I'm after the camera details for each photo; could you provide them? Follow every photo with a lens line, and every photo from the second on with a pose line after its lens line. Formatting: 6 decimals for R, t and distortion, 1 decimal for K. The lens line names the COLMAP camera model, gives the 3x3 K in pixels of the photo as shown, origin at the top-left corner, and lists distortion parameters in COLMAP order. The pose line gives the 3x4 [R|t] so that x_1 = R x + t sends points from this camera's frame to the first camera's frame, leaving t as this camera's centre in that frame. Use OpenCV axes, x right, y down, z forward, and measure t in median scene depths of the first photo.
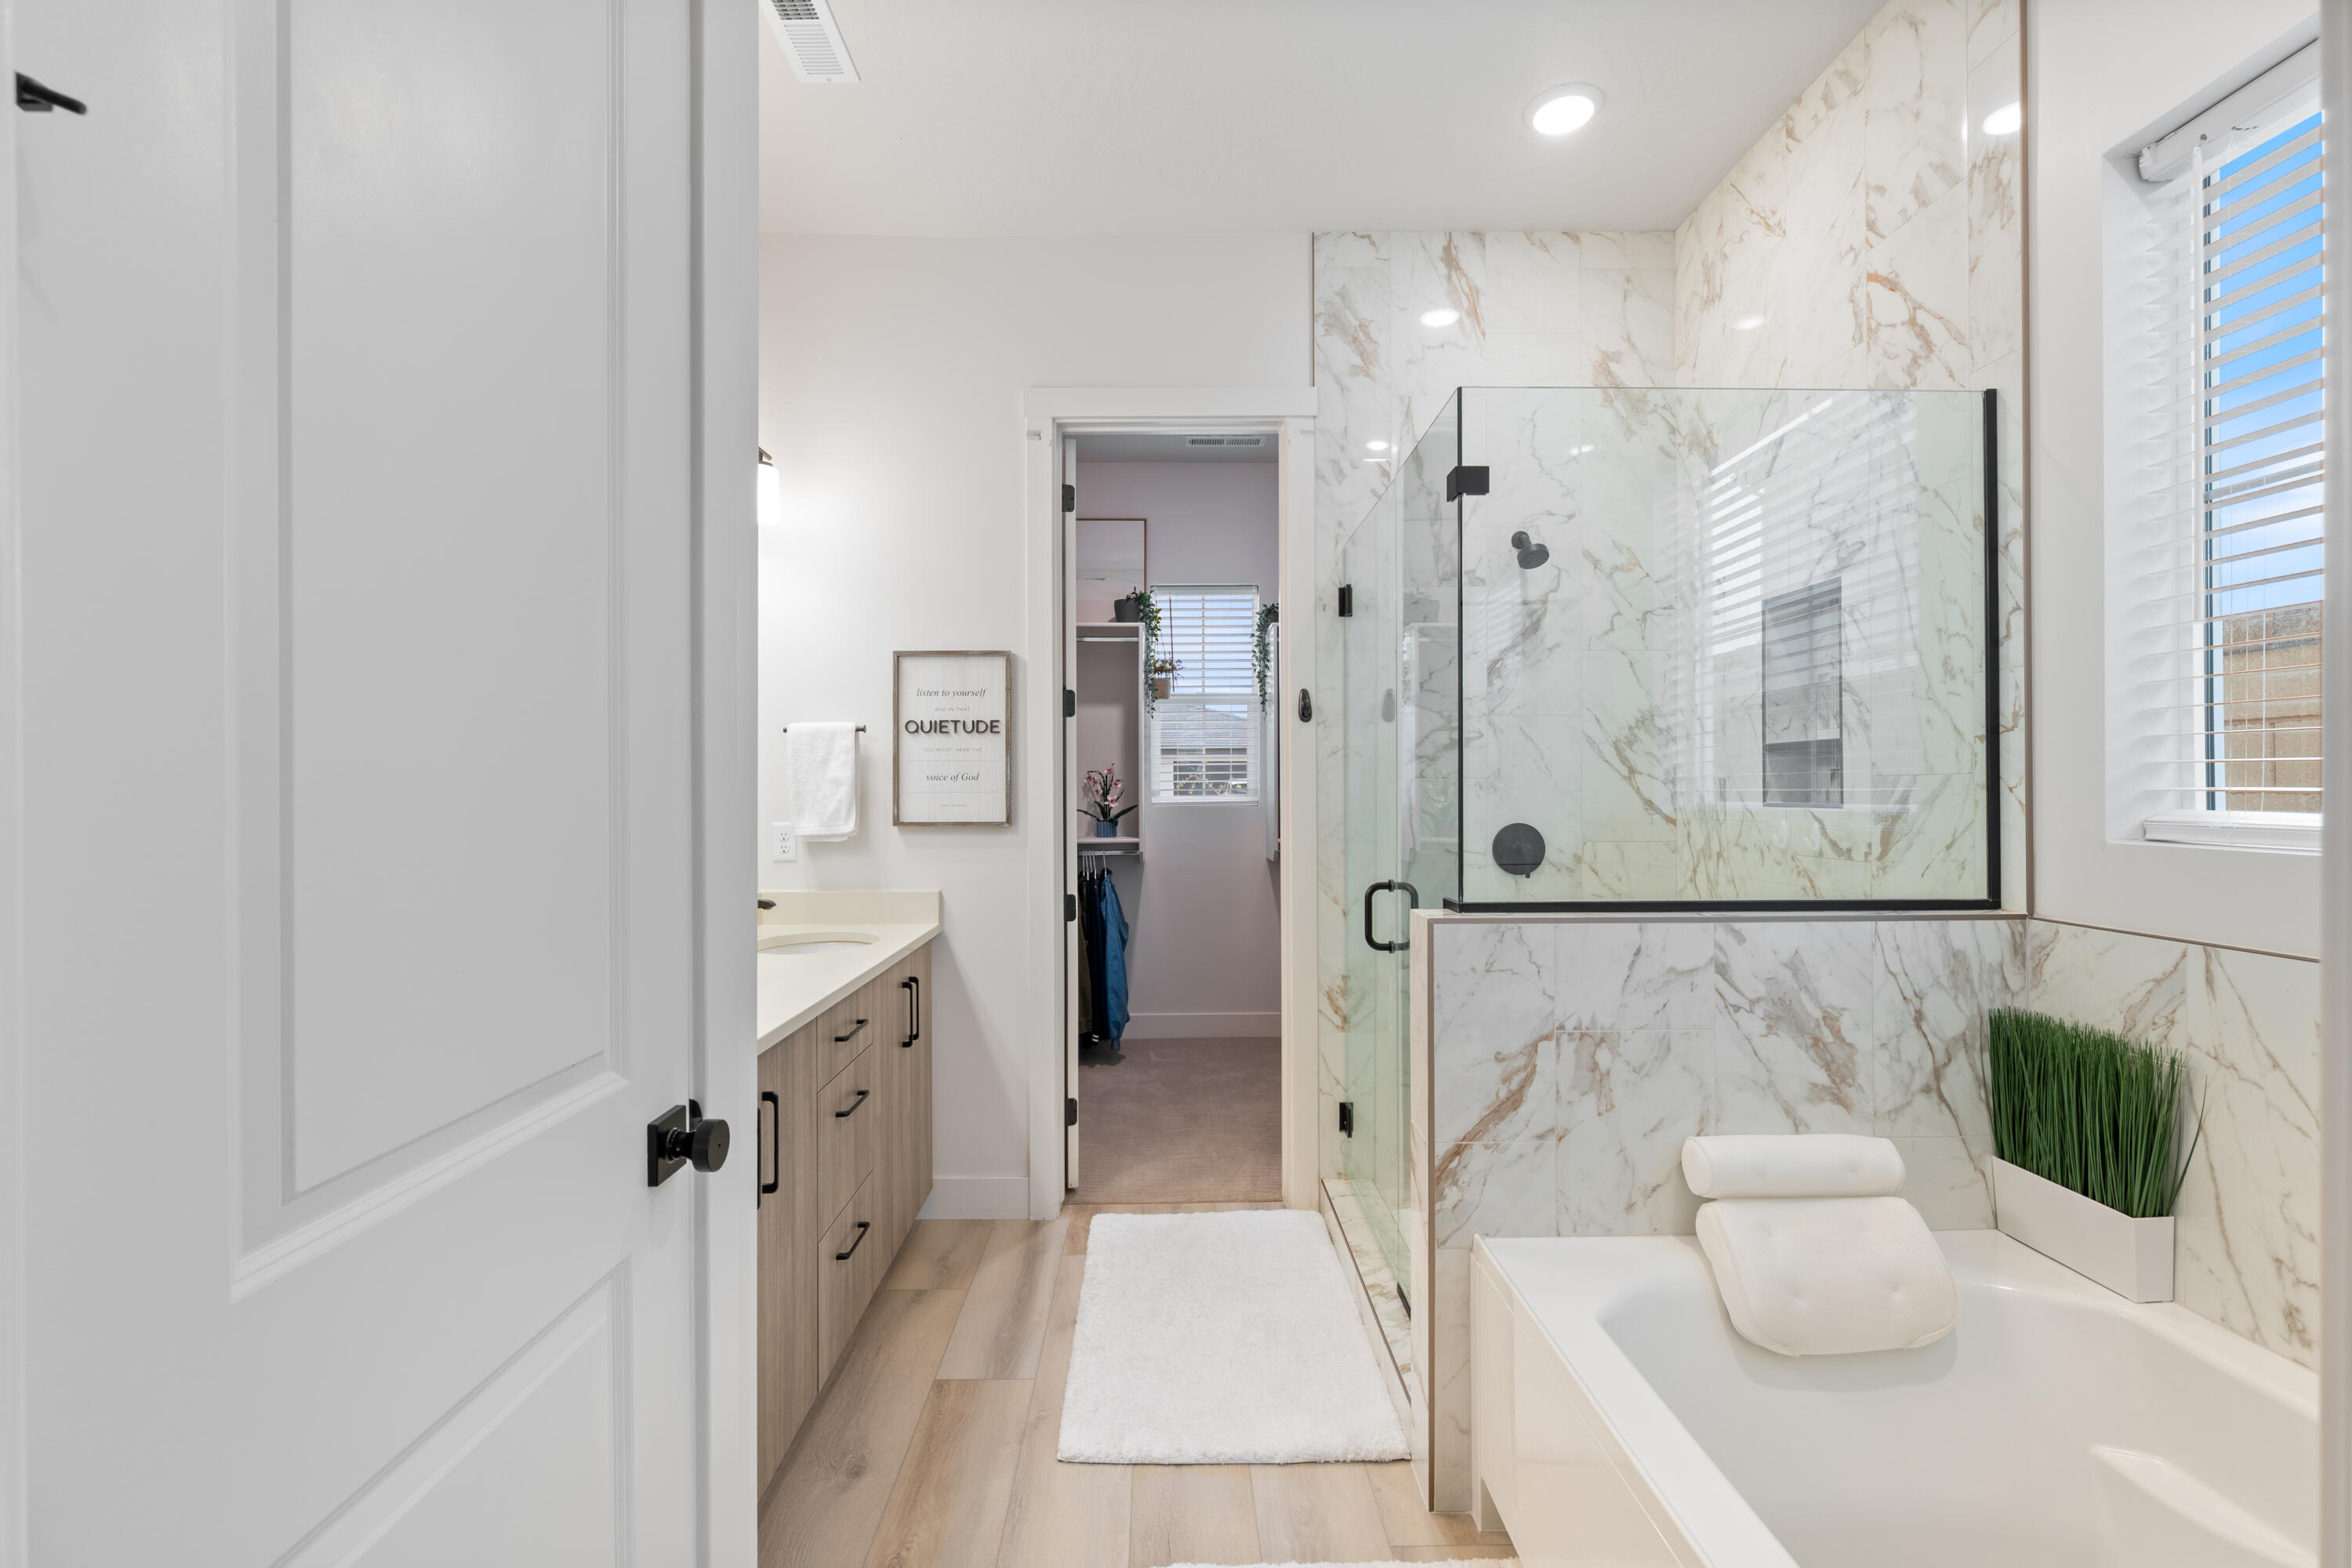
lens RADIAL K [[1028.8, 0, 1180.4], [0, 1028.8, 796.4], [0, 0, 1]] dist [-0.002545, -0.000343]
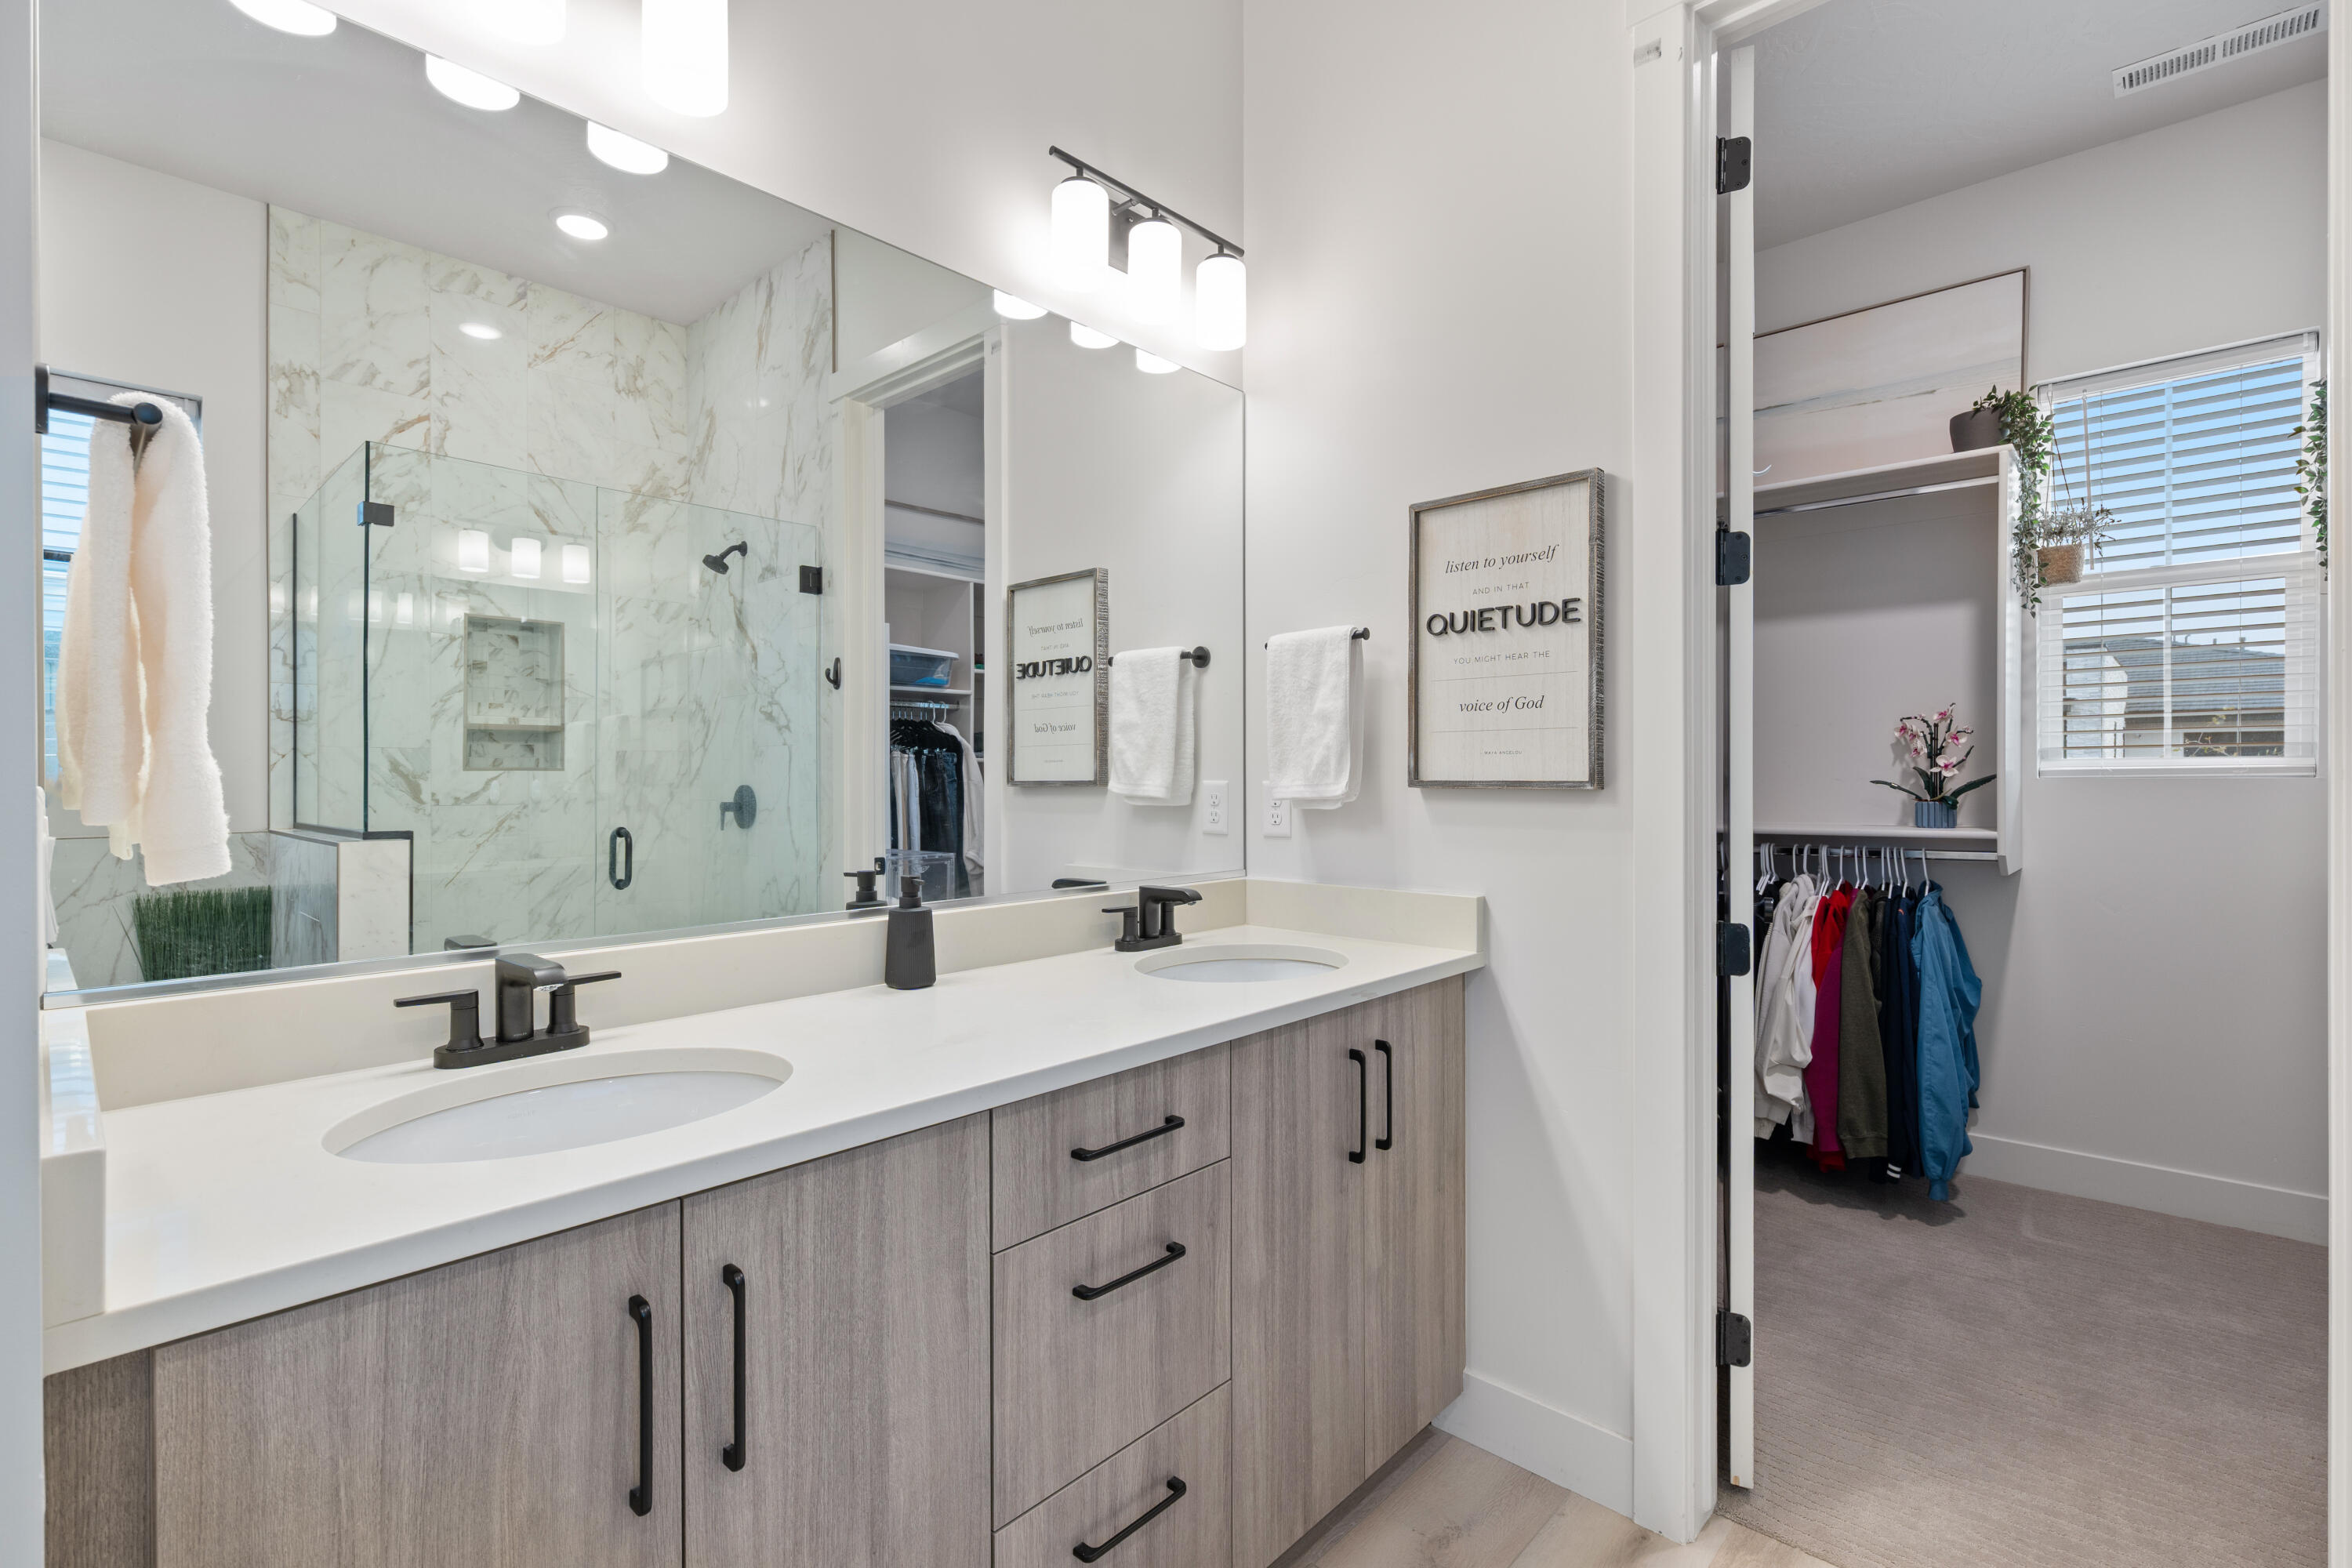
lens RADIAL K [[1065.1, 0, 1179.1], [0, 1065.1, 779.8], [0, 0, 1]] dist [0.000314, 0.000659]
pose [[0.718981, 0.004796, -0.695013, 0.068481], [-0.006985, 0.999976, -0.000326, 0.025632], [0.694995, 0.005089, 0.718997, 0.434326]]
